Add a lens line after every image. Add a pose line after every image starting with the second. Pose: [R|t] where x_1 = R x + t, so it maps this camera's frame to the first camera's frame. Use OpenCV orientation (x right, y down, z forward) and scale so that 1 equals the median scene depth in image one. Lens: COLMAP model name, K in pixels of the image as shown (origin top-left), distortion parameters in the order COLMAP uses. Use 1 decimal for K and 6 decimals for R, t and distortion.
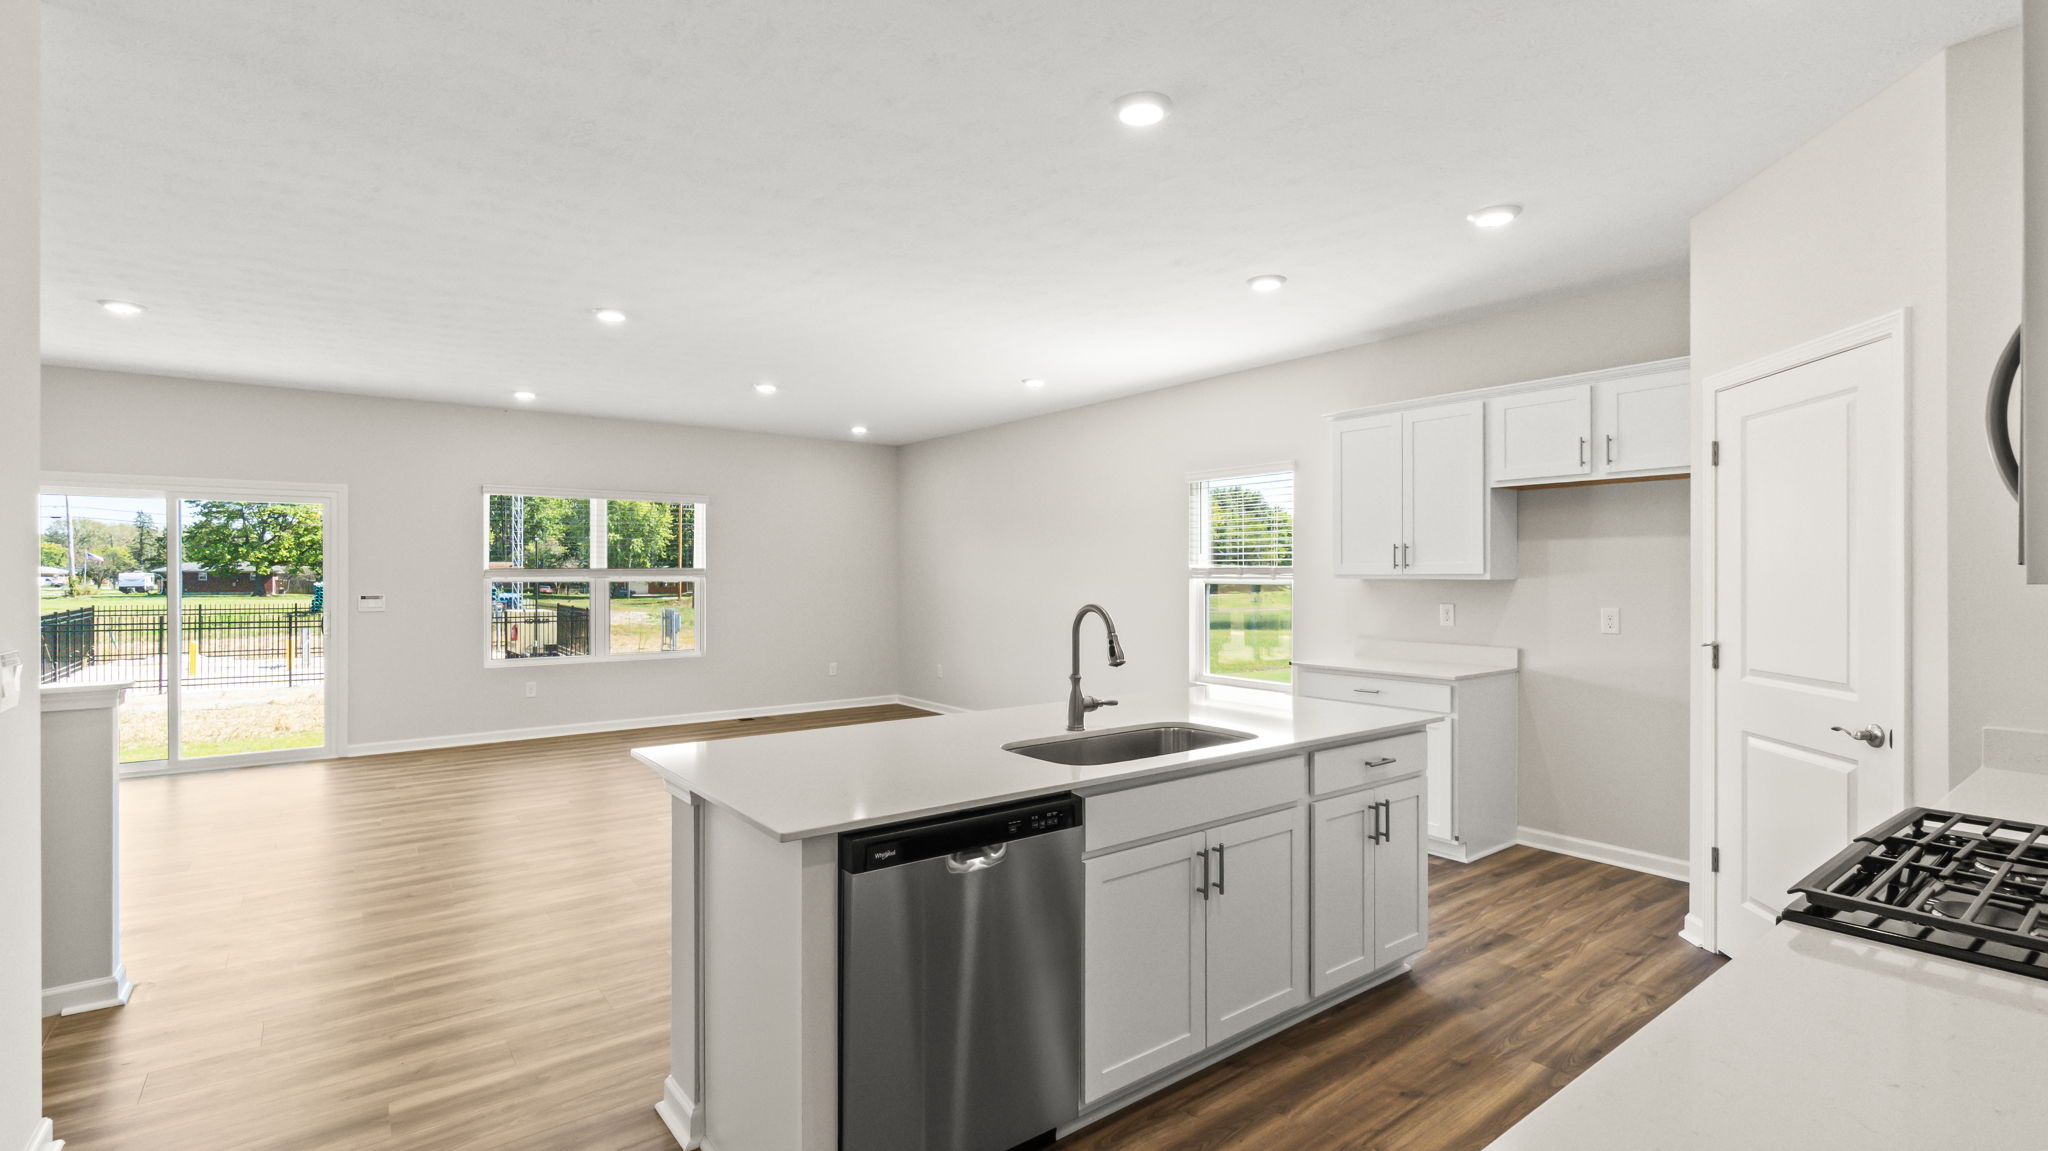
lens RADIAL K [[914.5, 0, 1024.6], [0, 914.5, 572.4], [0, 0, 1]] dist [0.013305, -0.005055]
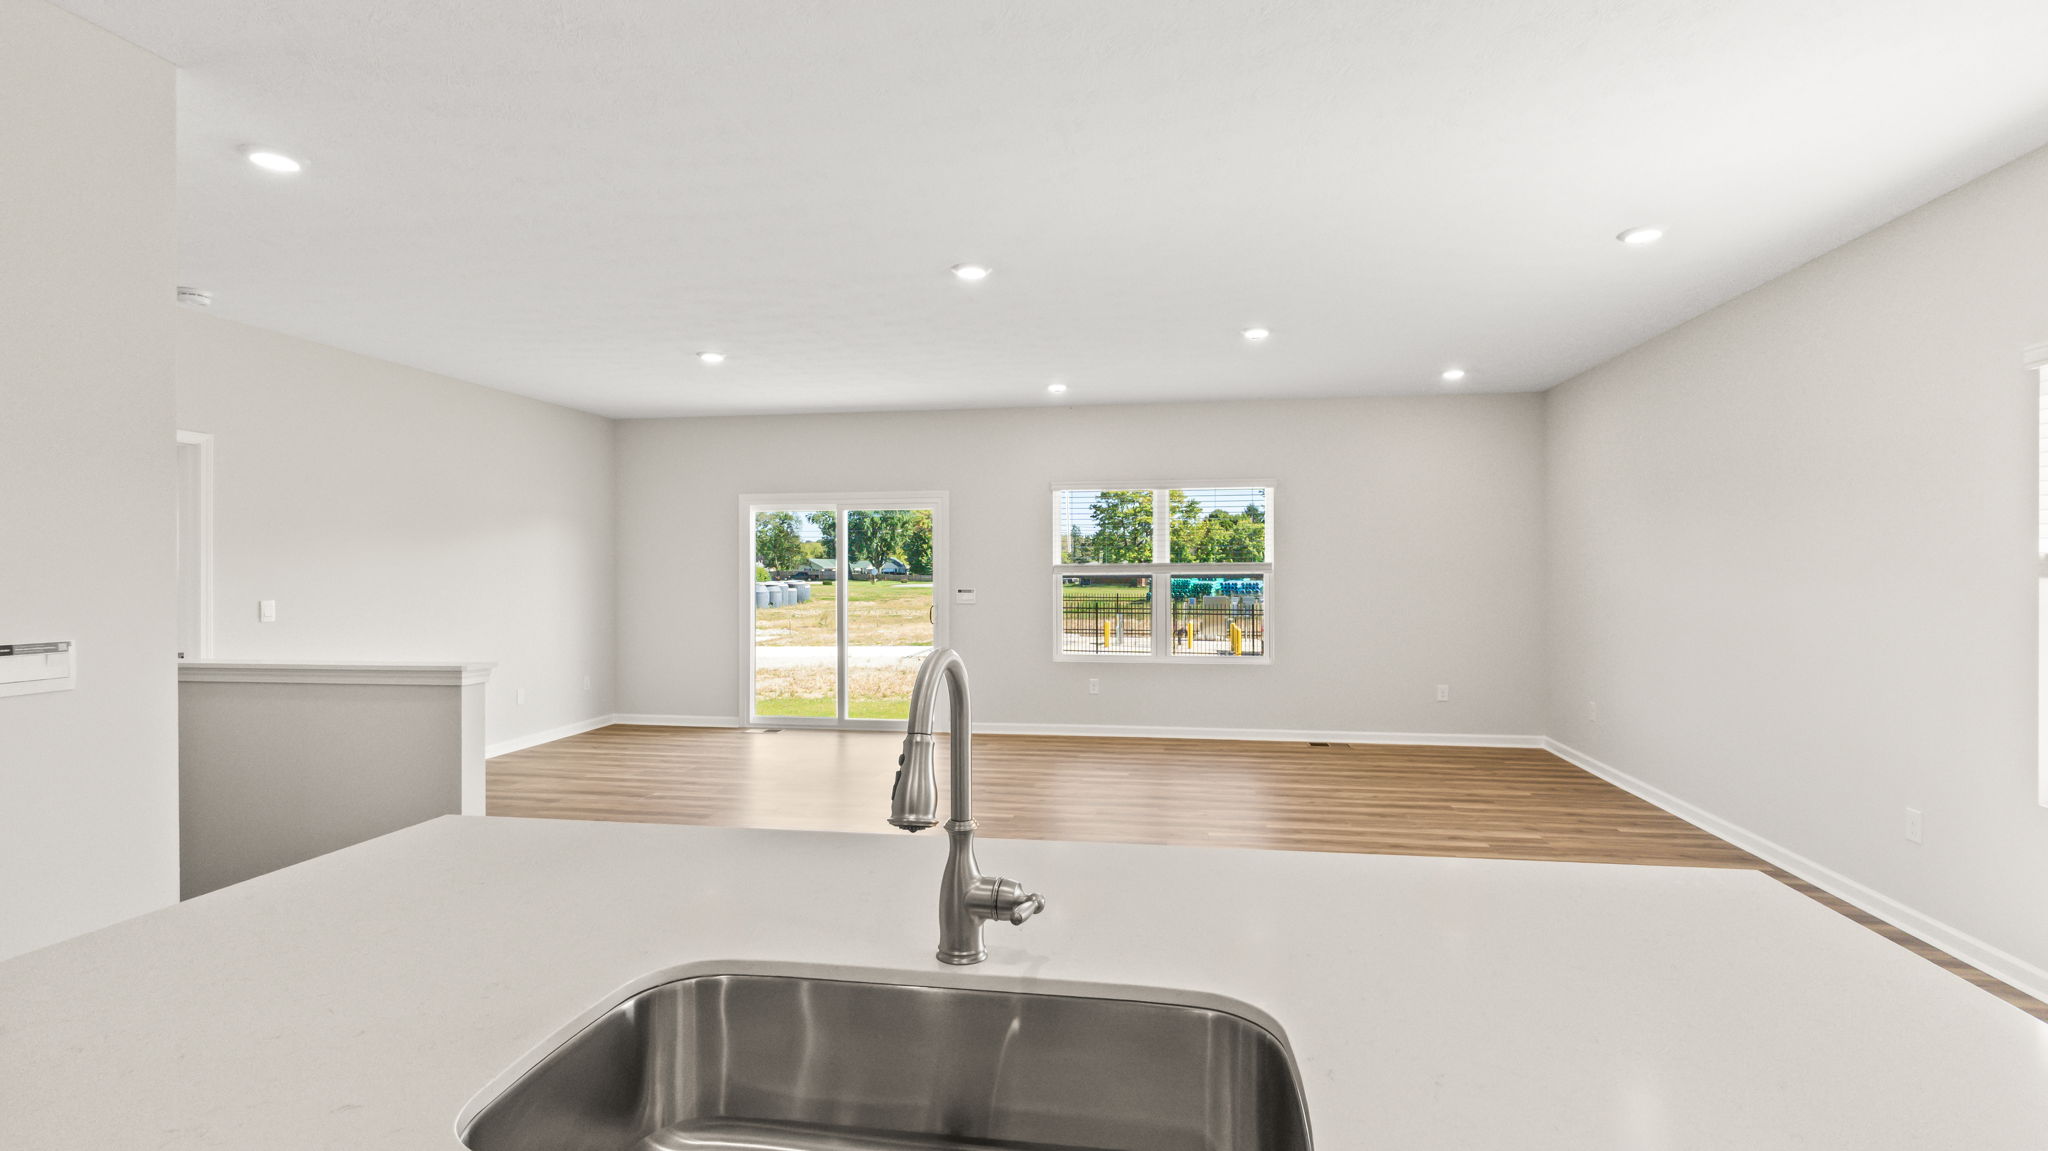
lens RADIAL K [[914.5, 0, 1024.6], [0, 914.5, 572.4], [0, 0, 1]] dist [0.013305, -0.005055]
pose [[0.695188, 0.000941, -0.718828, 0.118932], [0.001735, 0.999994, 0.002987, 0.001471], [0.718826, -0.003324, 0.695182, 0.249166]]
